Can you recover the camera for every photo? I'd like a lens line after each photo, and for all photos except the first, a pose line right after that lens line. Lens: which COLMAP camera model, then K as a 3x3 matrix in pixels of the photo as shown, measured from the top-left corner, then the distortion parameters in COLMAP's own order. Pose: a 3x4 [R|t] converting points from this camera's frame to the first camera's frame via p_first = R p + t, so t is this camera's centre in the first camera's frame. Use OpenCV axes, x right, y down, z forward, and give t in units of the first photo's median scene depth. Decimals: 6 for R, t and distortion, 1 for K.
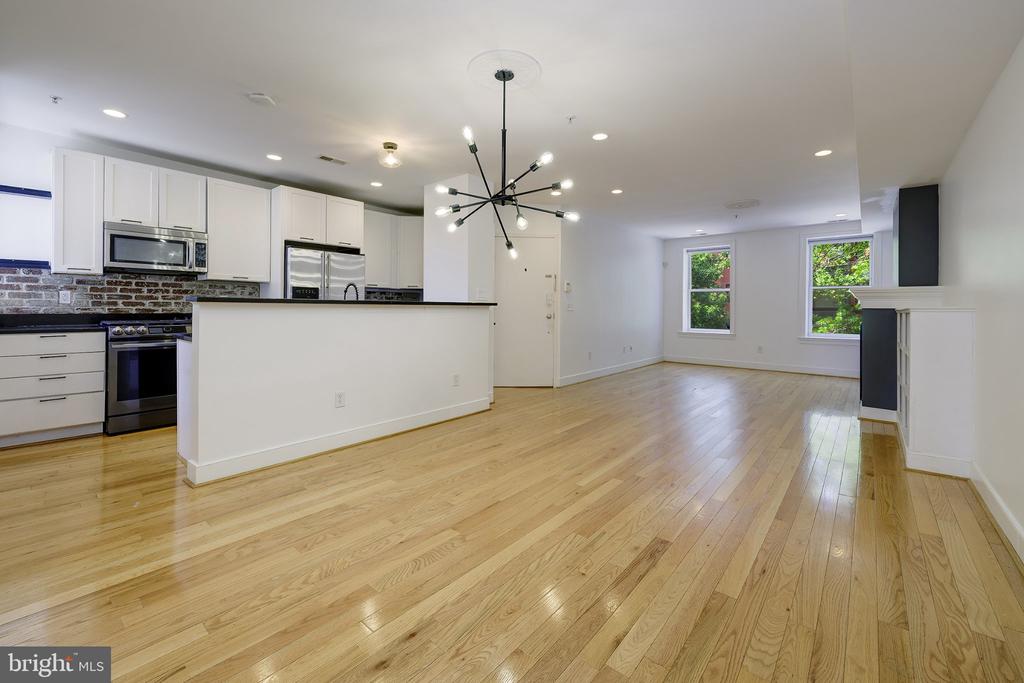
lens RADIAL K [[430.2, 0, 515.0], [0, 430.2, 306.1], [0, 0, 1]] dist [0.002919, -0.000858]
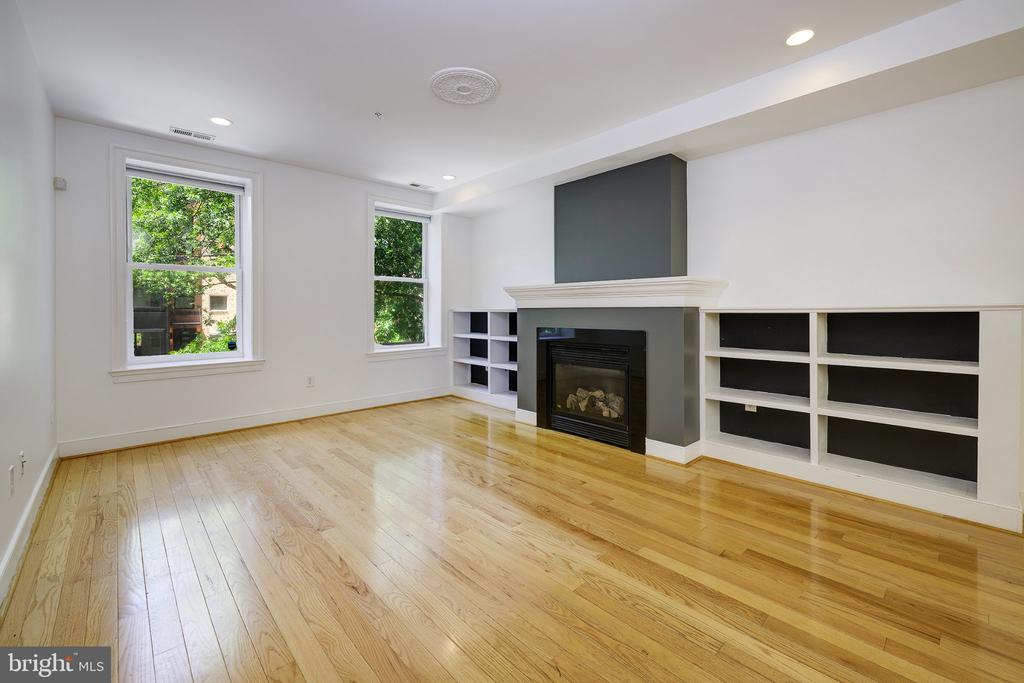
lens RADIAL K [[424.0, 0, 517.5], [0, 424.0, 309.9], [0, 0, 1]] dist [-0.000638, 0.000027]
pose [[0.113043, -0.007245, 0.993564, 0.095218], [-0.002437, 0.999968, 0.007569, 0.004879], [-0.993587, -0.003277, 0.113021, 1.276722]]
